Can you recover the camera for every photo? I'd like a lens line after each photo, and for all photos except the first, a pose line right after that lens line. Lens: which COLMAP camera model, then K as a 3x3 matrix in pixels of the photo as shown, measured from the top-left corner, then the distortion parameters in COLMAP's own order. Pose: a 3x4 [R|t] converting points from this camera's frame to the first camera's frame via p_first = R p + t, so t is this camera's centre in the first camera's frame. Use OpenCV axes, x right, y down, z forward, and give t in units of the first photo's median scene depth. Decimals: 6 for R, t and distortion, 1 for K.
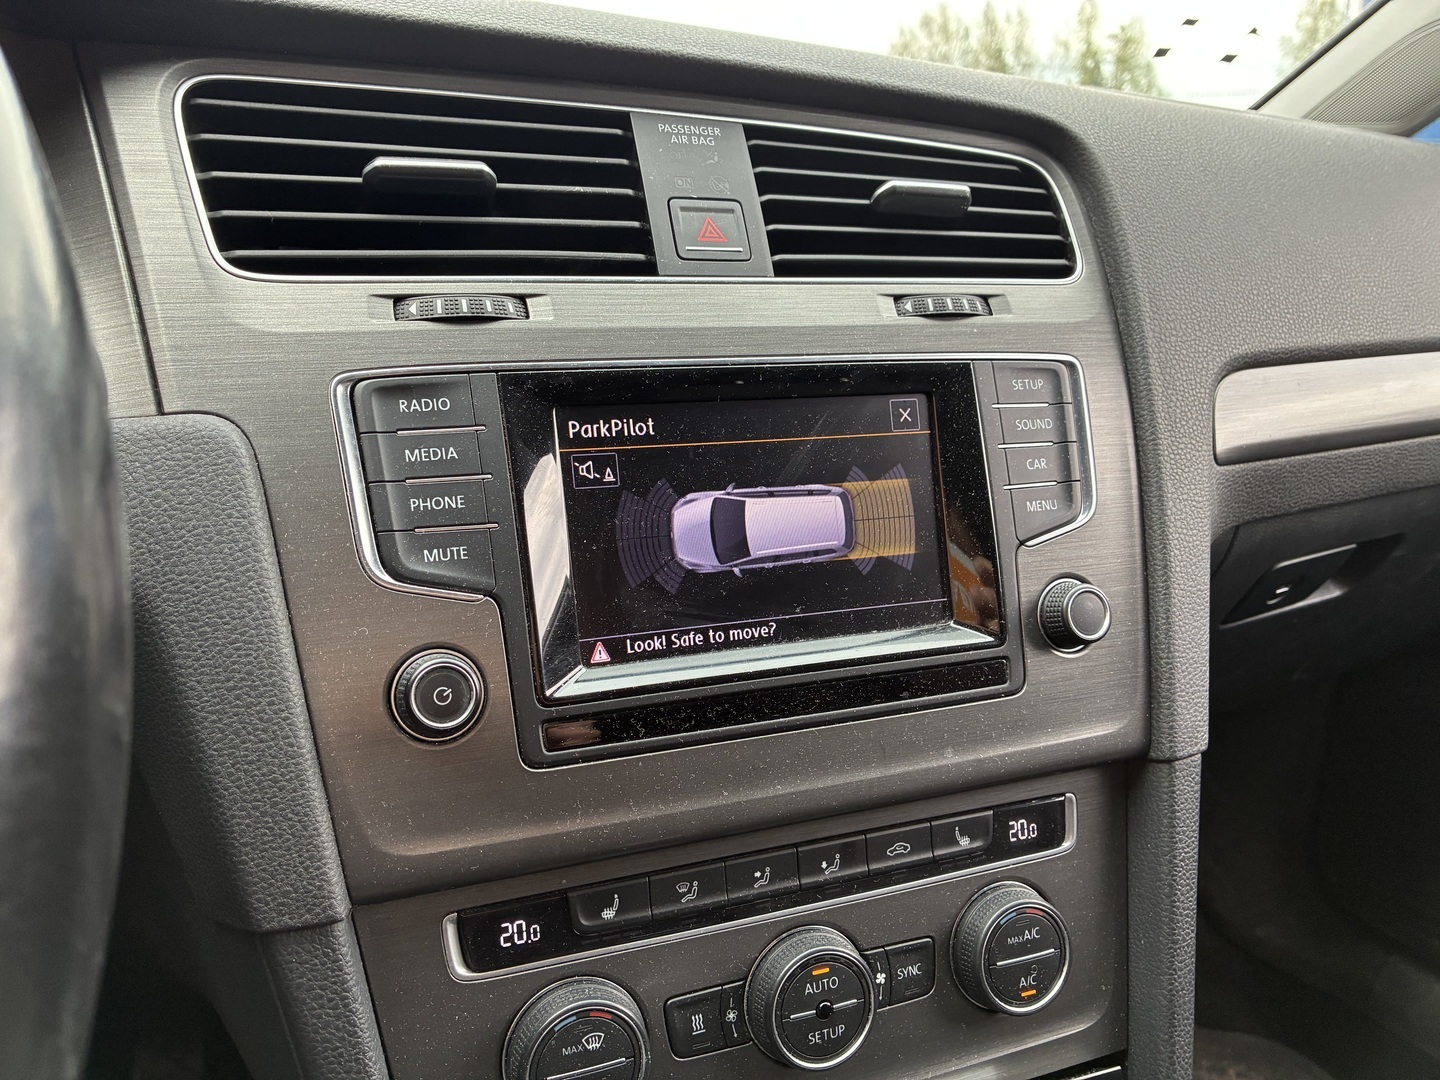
lens RADIAL K [[1099.7, 0, 720.7], [0, 1099.7, 541.7], [0, 0, 1]] dist [0.045113, -0.059309]
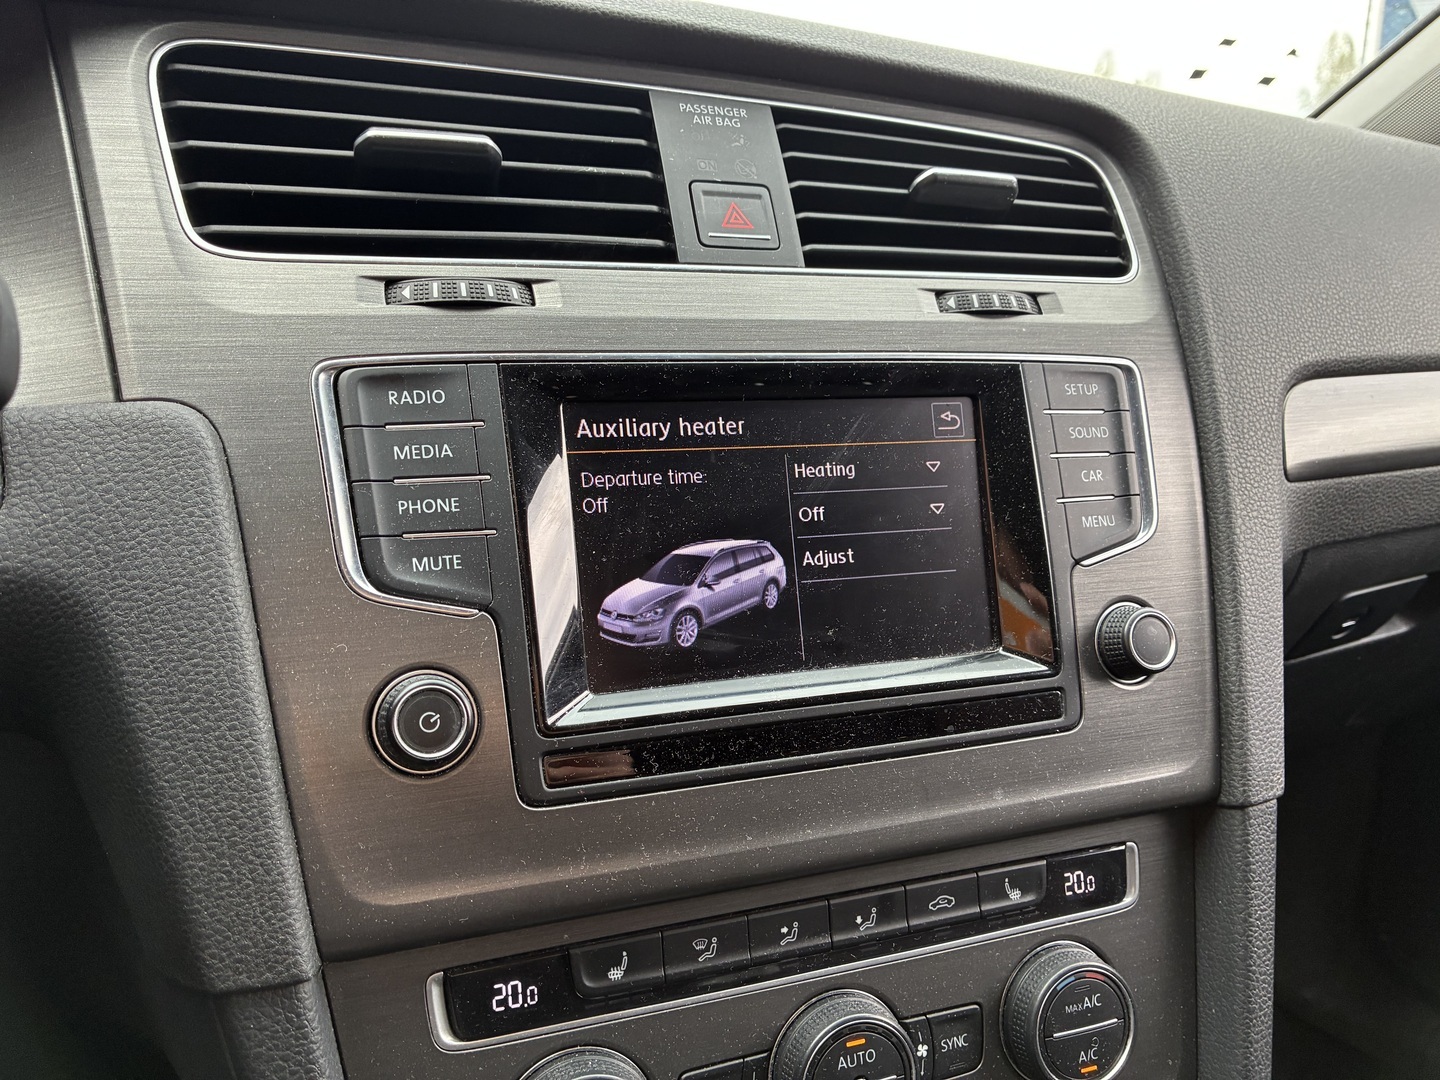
lens RADIAL K [[1099.7, 0, 725.0], [0, 1099.7, 547.4], [0, 0, 1]] dist [0.045113, -0.059309]
pose [[0.999922, 0.006519, -0.010693, -0.006880], [-0.006908, 0.999302, -0.036708, 0.027224], [0.010446, 0.036779, 0.999269, 0.102674]]
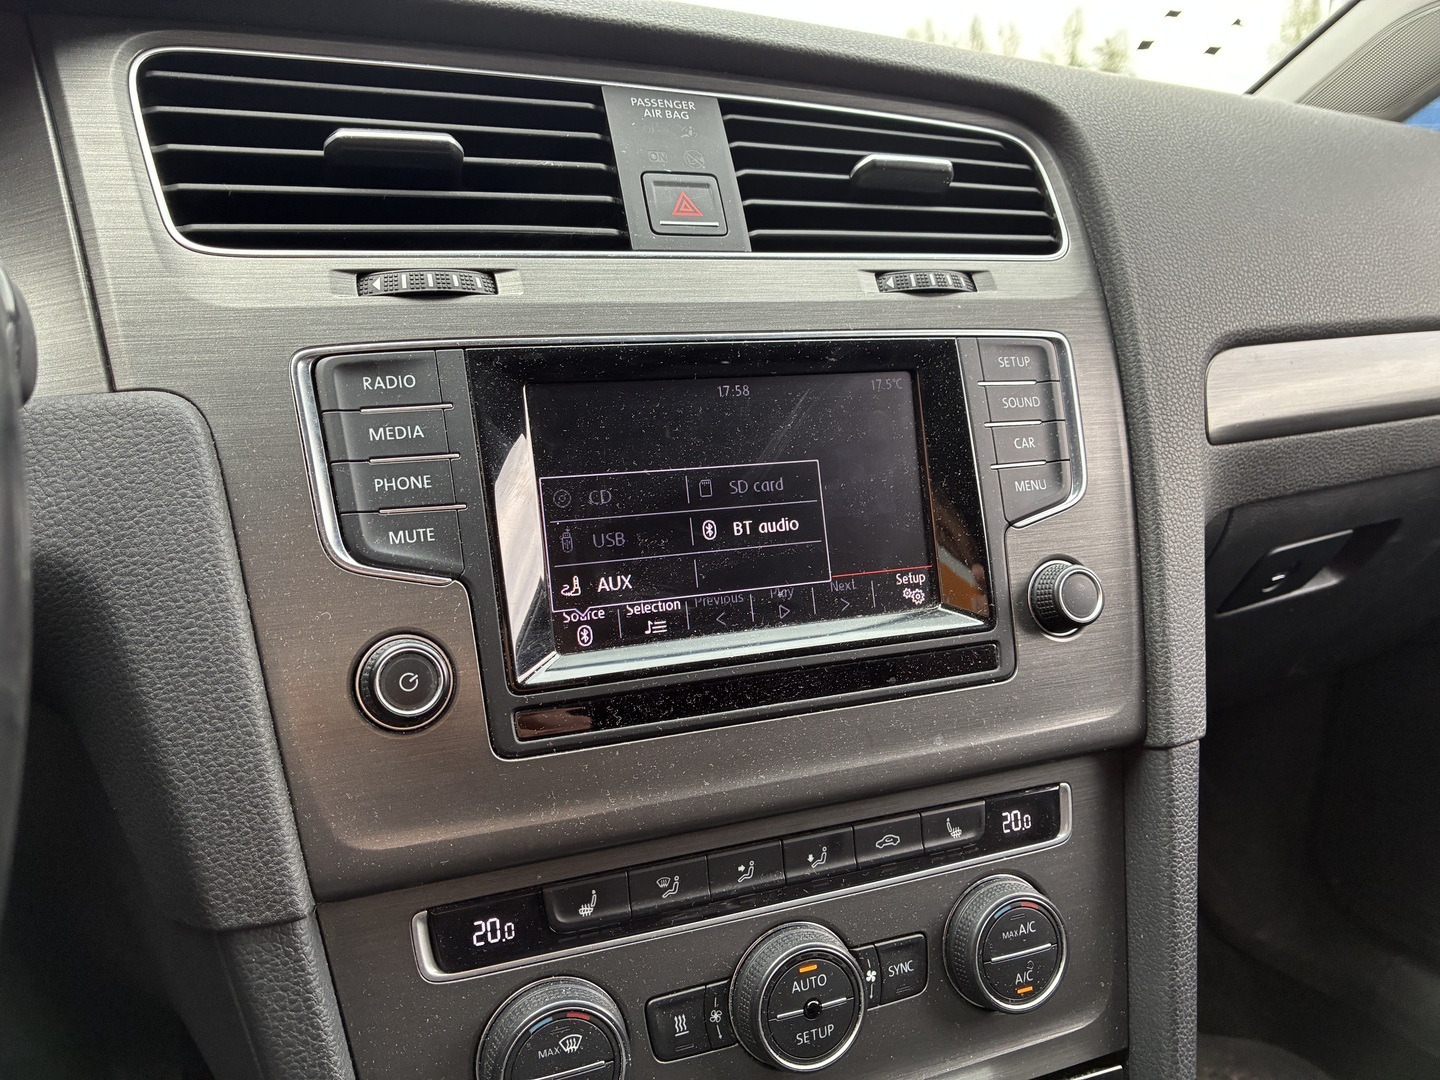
lens RADIAL K [[1099.7, 0, 713.1], [0, 1099.7, 540.2], [0, 0, 1]] dist [0.045113, -0.059309]
pose [[0.999926, -0.012062, 0.001313, 0.010995], [0.012080, 0.999824, -0.014329, 0.029130], [-0.001140, 0.014344, 0.999896, 0.034003]]
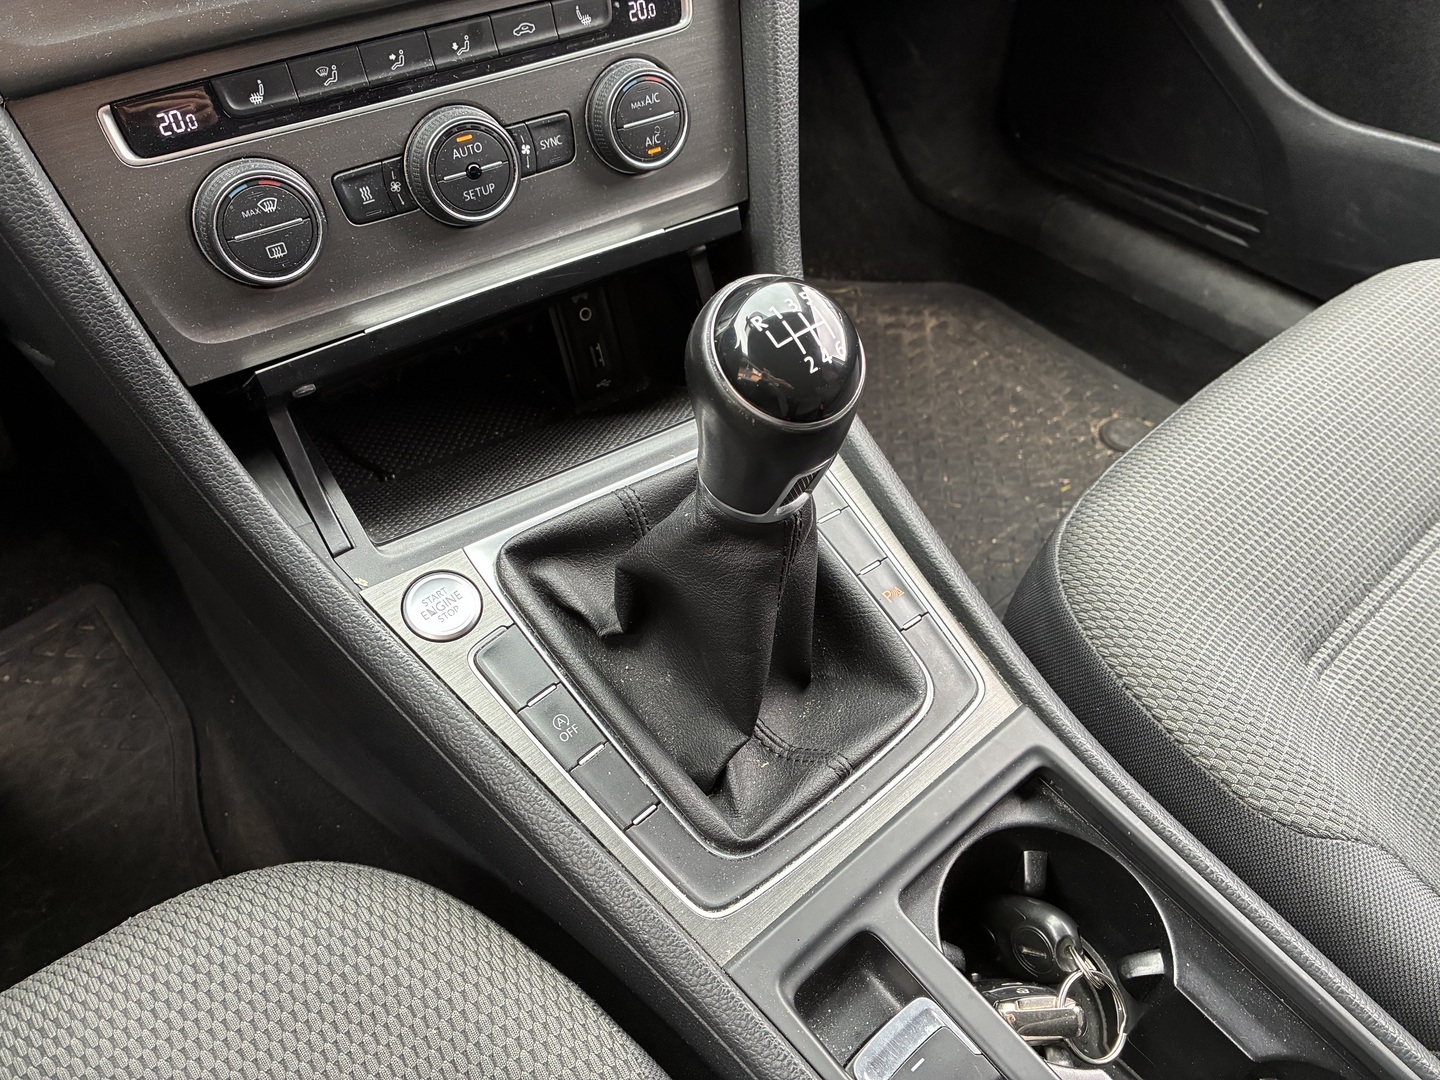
lens RADIAL K [[1099.7, 0, 718.8], [0, 1099.7, 532.0], [0, 0, 1]] dist [0.045113, -0.059309]
pose [[0.978275, -0.164888, 0.125657, 0.137791], [0.081612, 0.863497, 0.497707, 0.187986], [-0.190570, -0.476640, 0.858194, -0.251865]]
